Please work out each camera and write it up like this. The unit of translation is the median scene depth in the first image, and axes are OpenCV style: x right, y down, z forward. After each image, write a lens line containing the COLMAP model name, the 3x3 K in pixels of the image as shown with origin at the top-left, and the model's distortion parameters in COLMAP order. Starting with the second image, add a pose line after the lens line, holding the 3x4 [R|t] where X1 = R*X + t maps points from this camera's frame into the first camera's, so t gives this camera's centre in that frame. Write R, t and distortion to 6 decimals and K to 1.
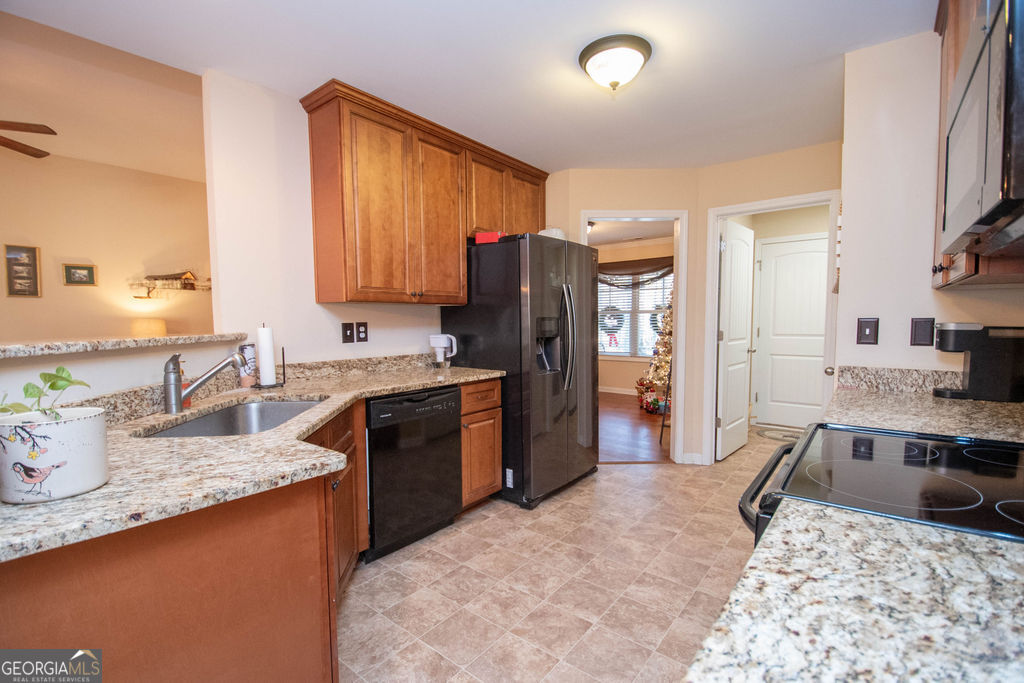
lens RADIAL K [[452.9, 0, 515.4], [0, 452.9, 353.8], [0, 0, 1]] dist [0.003222, -0.016145]
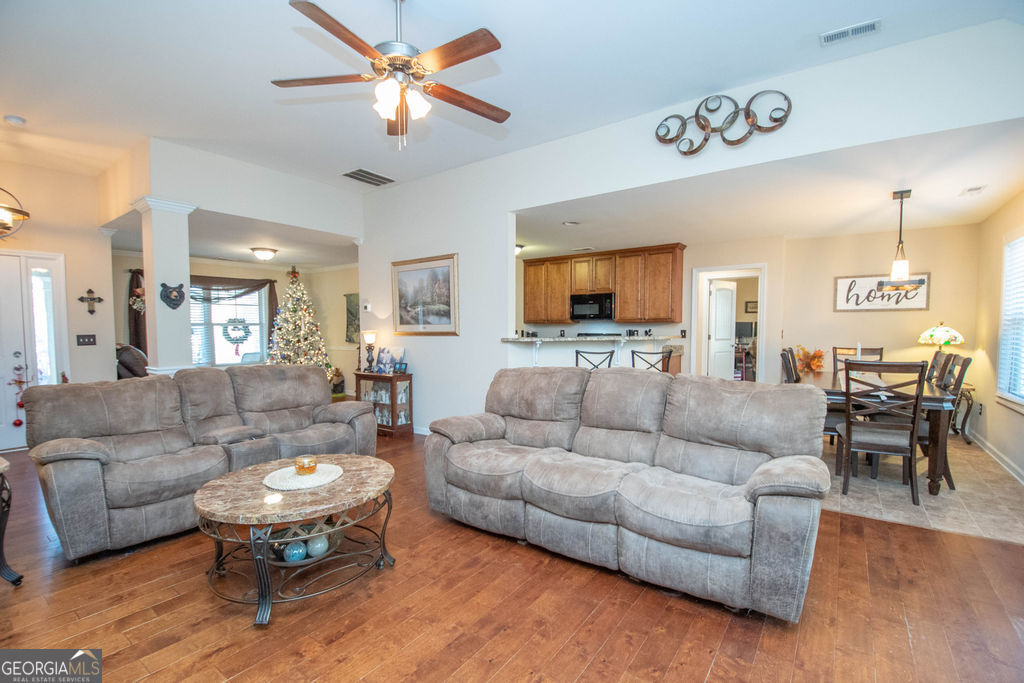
lens RADIAL K [[452.9, 0, 515.4], [0, 452.9, 353.8], [0, 0, 1]] dist [0.003222, -0.016145]
pose [[-0.053501, -0.051927, 0.997217, -2.086473], [0.078104, 0.995370, 0.056021, -0.066220], [-0.995509, 0.080884, -0.049197, 0.835342]]
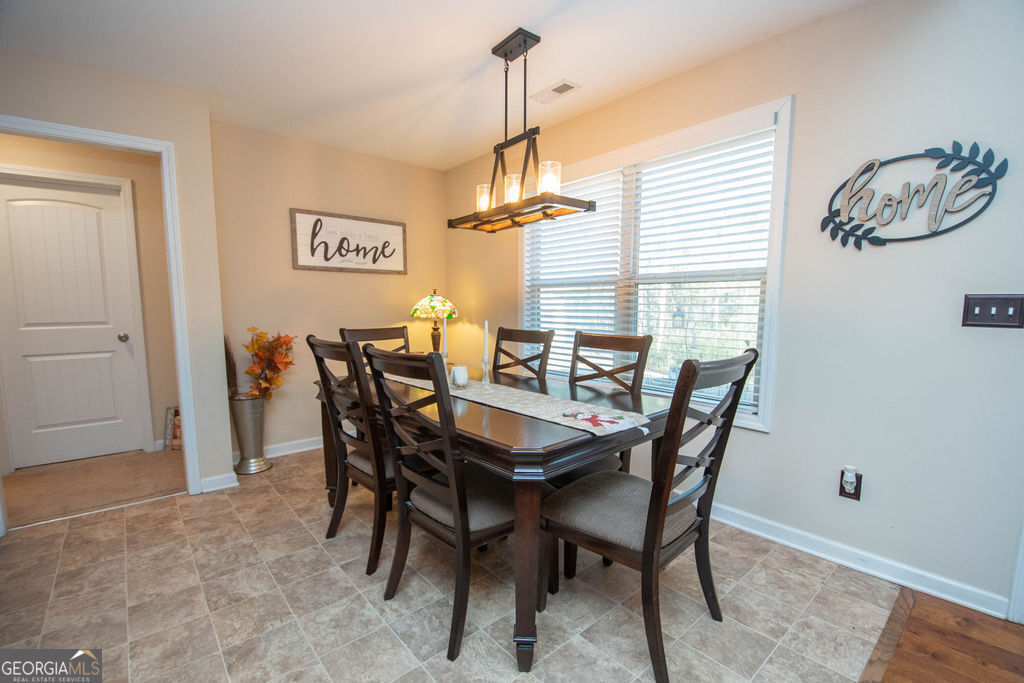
lens RADIAL K [[453.9, 0, 513.3], [0, 453.9, 356.9], [0, 0, 1]] dist [0.004508, -0.017793]
pose [[-0.982919, -0.016057, 0.183336, -0.917077], [0.017841, 0.983182, 0.181756, -0.006943], [-0.183171, 0.181922, -0.966102, 0.387545]]
